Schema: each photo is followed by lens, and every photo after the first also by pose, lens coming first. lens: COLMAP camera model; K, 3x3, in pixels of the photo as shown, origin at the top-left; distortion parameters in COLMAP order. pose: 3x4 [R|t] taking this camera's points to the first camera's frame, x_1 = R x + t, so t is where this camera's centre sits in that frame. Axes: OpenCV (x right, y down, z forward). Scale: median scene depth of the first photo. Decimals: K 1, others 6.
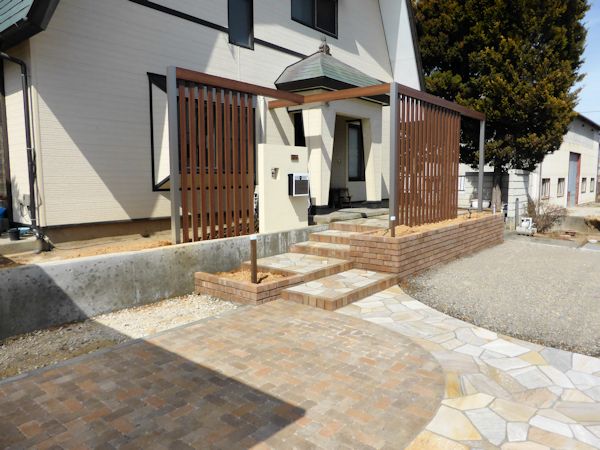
lens RADIAL K [[442.9, 0, 302.3], [0, 442.9, 223.3], [0, 0, 1]] dist [-0.042609, 0.020256]
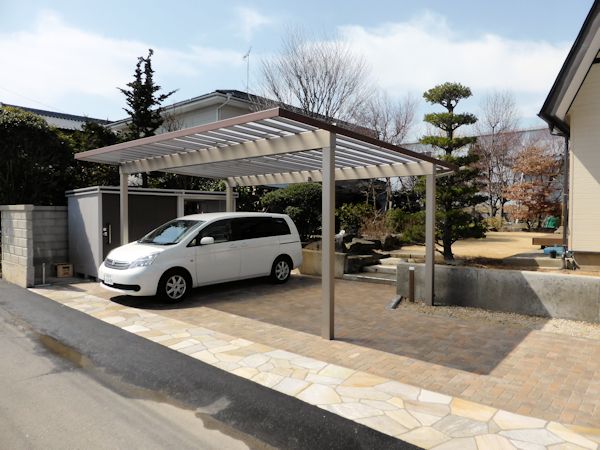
lens RADIAL K [[440.3, 0, 300.0], [0, 440.3, 225.0], [0, 0, 1]] dist [-0.037947, 0.029067]
pose [[-0.016963, 0.031846, -0.999349, 0.586057], [-0.097402, 0.994686, 0.033351, -0.027520], [0.995101, 0.097905, -0.013771, 0.132437]]
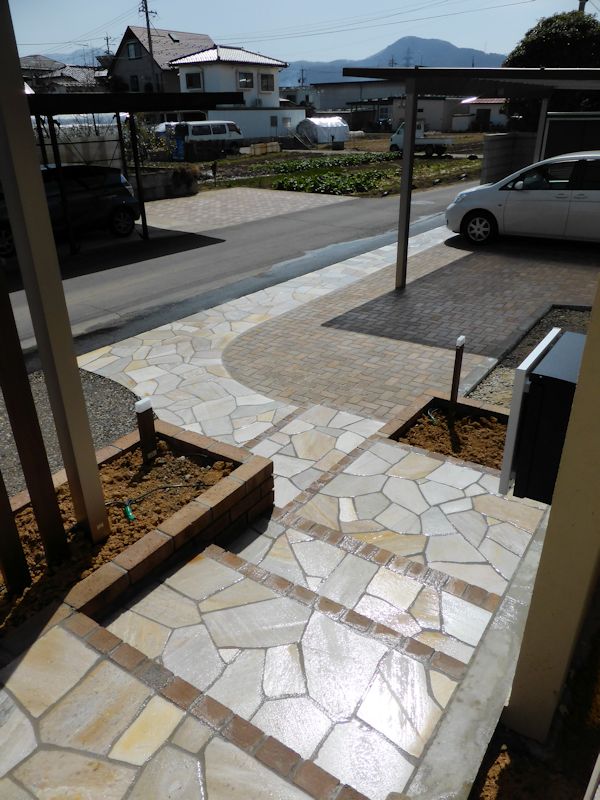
lens RADIAL K [[590.6, 0, 300.0], [0, 590.6, 400.0], [0, 0, 1]] dist [-0.042609, 0.020256]
pose [[-0.996363, 0.054252, -0.065712, 0.105716], [0.011958, 0.852533, 0.522537, -0.214814], [0.084371, 0.519850, -0.850081, 1.232630]]
